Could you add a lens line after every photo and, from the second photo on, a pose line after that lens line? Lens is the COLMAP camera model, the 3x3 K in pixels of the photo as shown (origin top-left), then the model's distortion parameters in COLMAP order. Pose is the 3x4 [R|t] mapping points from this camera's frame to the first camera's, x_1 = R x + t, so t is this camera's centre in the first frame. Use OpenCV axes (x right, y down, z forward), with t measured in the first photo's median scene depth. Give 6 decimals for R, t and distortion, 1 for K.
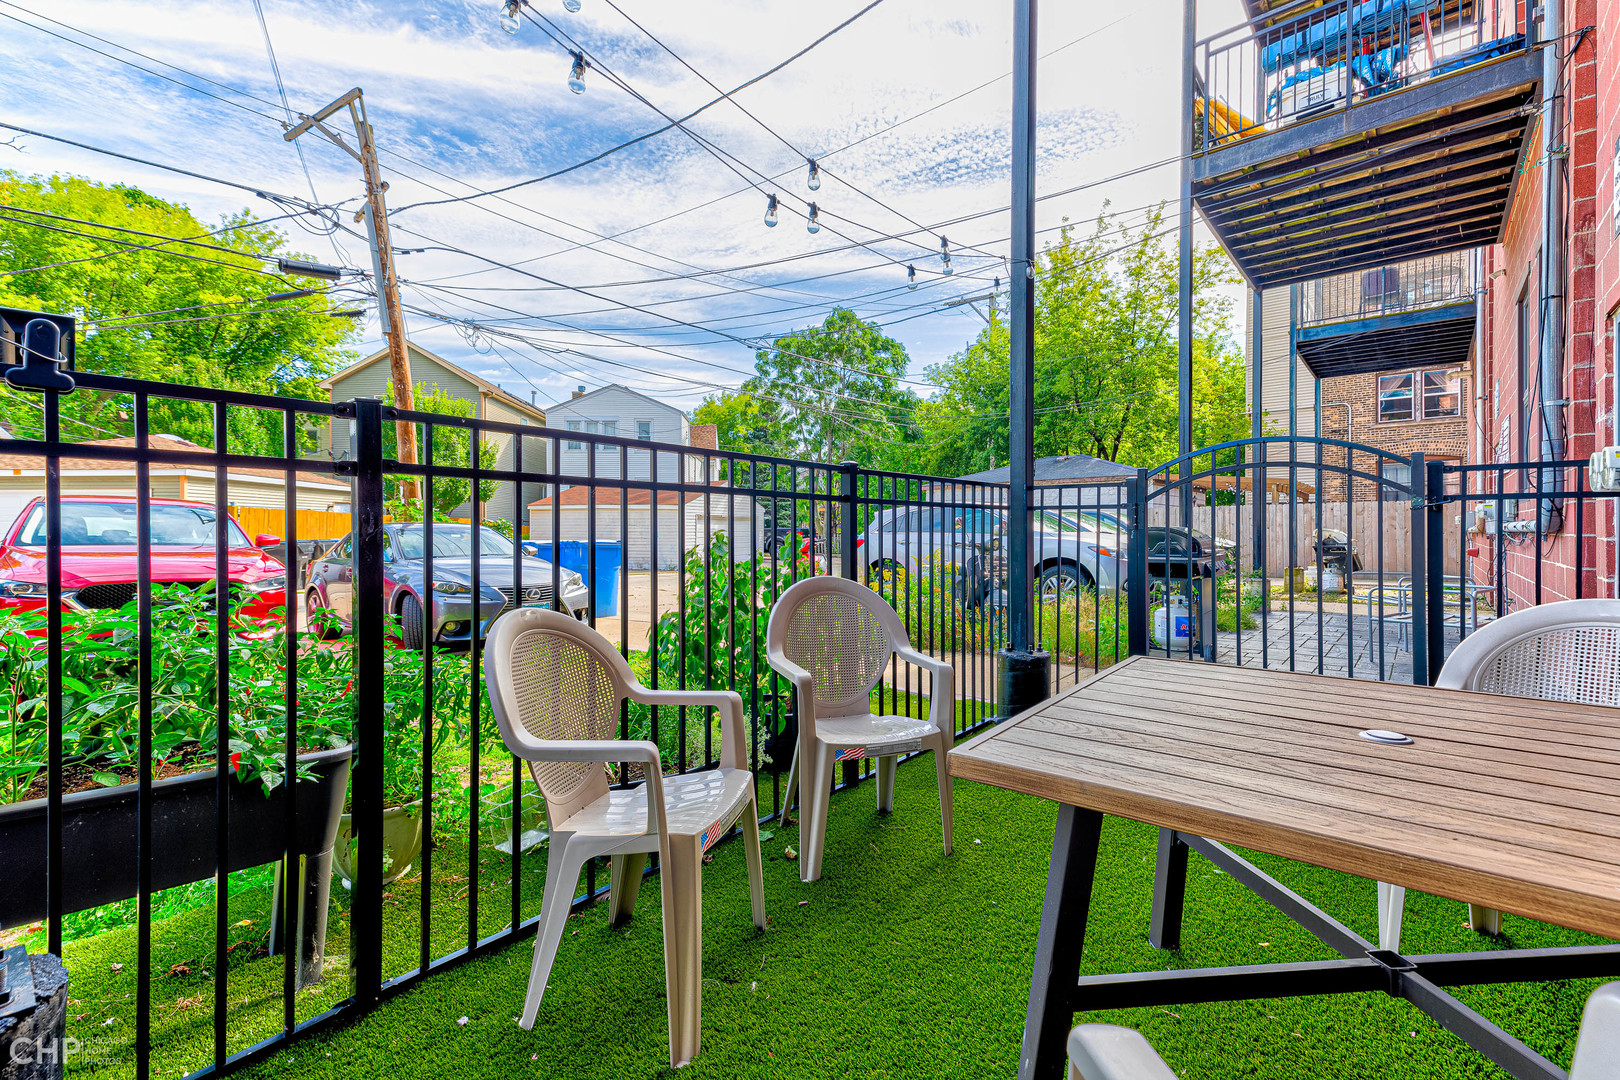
lens RADIAL K [[705.1, 0, 818.0], [0, 705.1, 532.4], [0, 0, 1]] dist [0.001132, -0.000180]
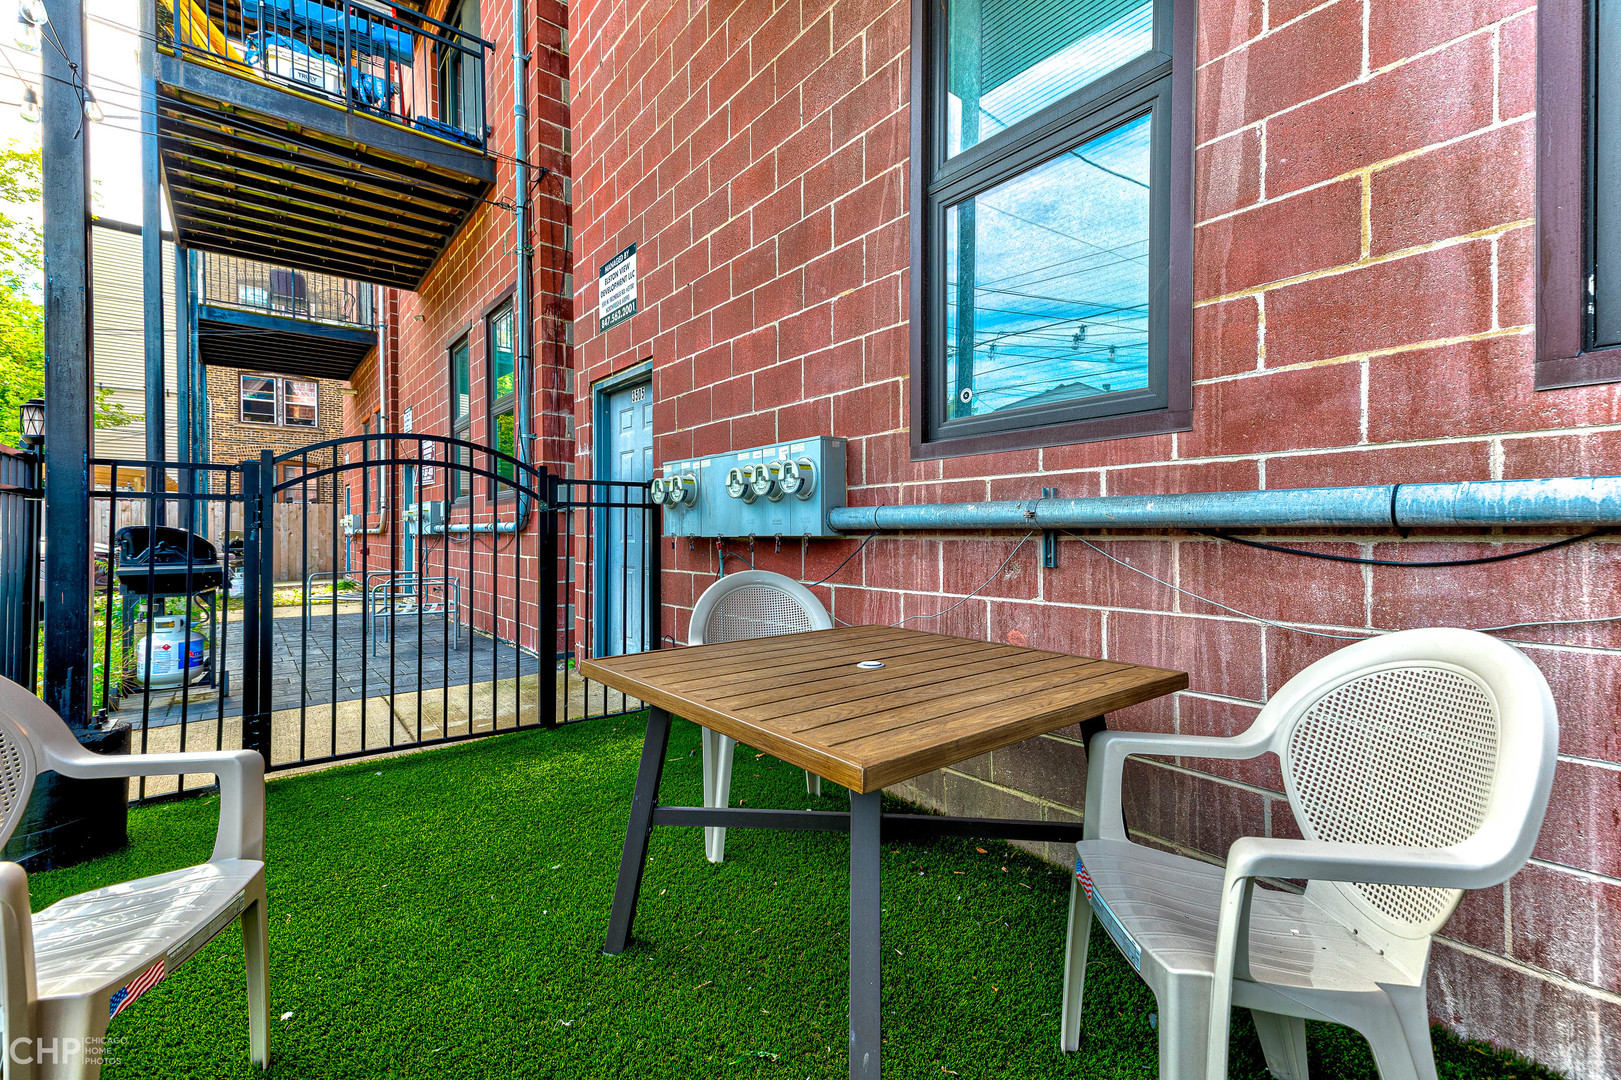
lens RADIAL K [[705.6, 0, 818.5], [0, 705.6, 532.4], [0, 0, 1]] dist [0.001132, -0.000180]
pose [[0.145876, 0.000386, 0.989303, -0.087734], [0.002948, 0.999995, -0.000825, 0.001090], [-0.989299, 0.003036, 0.145874, 0.113737]]
